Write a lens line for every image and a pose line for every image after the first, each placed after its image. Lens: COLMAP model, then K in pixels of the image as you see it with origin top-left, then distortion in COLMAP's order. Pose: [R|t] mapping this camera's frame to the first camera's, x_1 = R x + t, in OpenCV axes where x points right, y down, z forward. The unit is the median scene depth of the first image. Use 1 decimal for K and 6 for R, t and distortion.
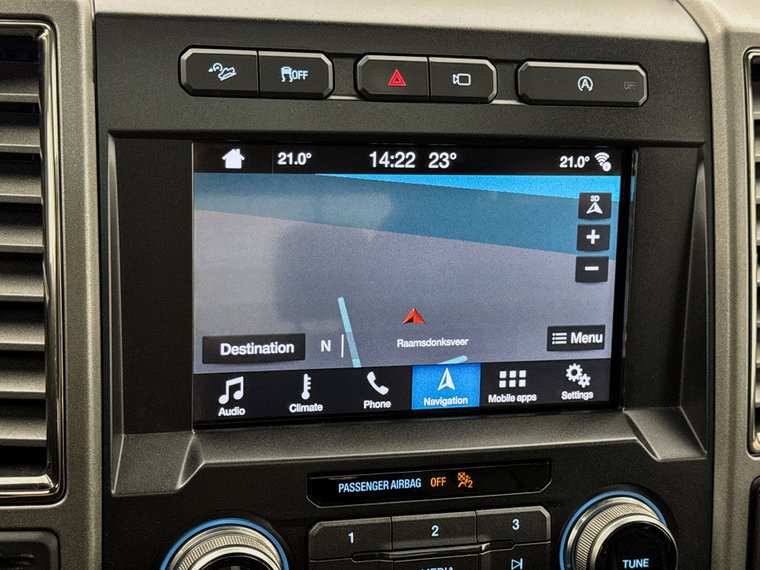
lens RADIAL K [[1223.6, 0, 381.2], [0, 1223.6, 282.1], [0, 0, 1]] dist [0.067478, 0.000000]
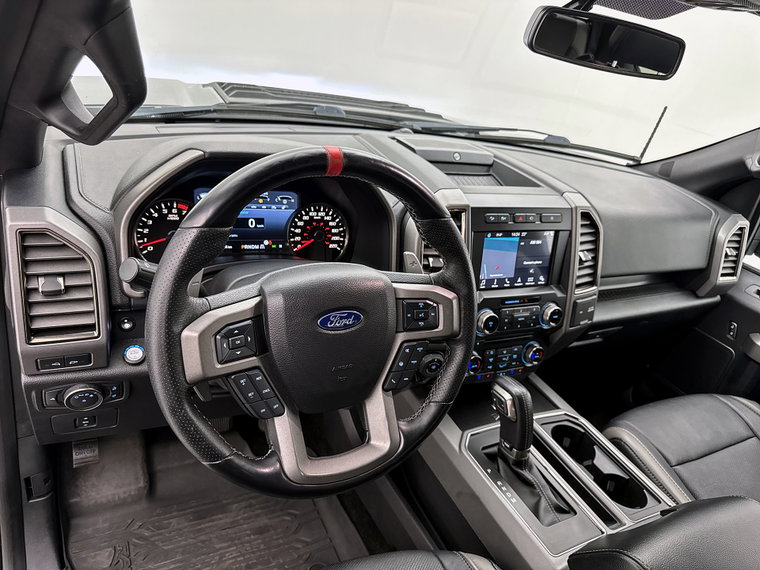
lens RADIAL K [[523.0, 0, 365.8], [0, 523.0, 289.7], [0, 0, 1]] dist [0.051787, -0.020812]
pose [[0.981175, -0.004611, 0.193067, -0.976439], [-0.022555, 0.990138, 0.138269, -0.159224], [-0.191801, -0.140021, 0.971394, -0.923068]]
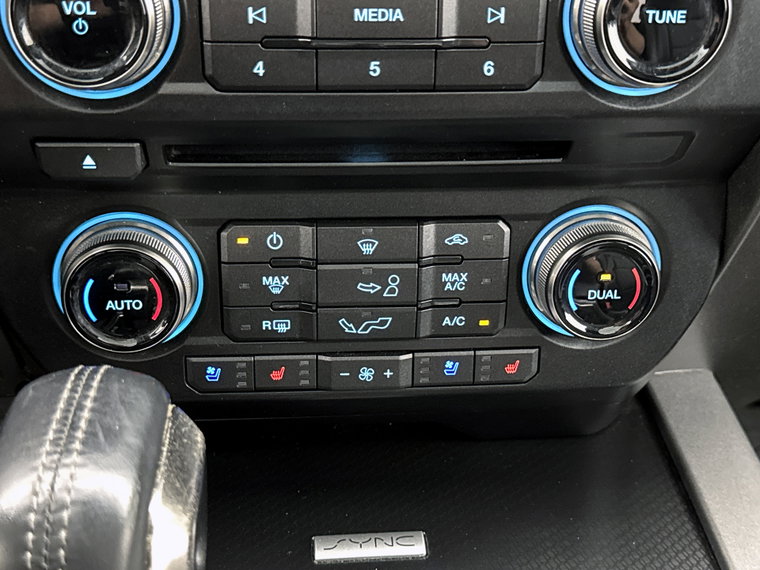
lens RADIAL K [[1044.2, 0, 377.5], [0, 1044.2, 286.8], [0, 0, 1]] dist [0.209020, 0.000000]
pose [[0.976728, 0.060983, -0.205629, 0.185282], [-0.011596, 0.972339, 0.233288, 0.245480], [0.214168, -0.225474, 0.950418, 0.356427]]
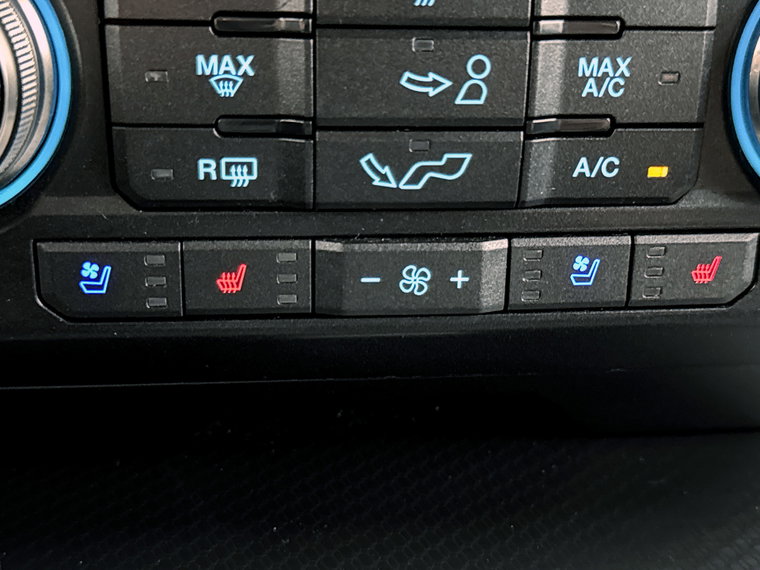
lens RADIAL K [[1002.6, 0, 380.2], [0, 1002.6, 286.5], [0, 0, 1]] dist [0.121752, 0.000000]
pose [[0.983233, 0.044606, -0.176812, 0.071558], [-0.014260, 0.985460, 0.169310, 0.433601], [0.181794, -0.163950, 0.969573, 0.730049]]
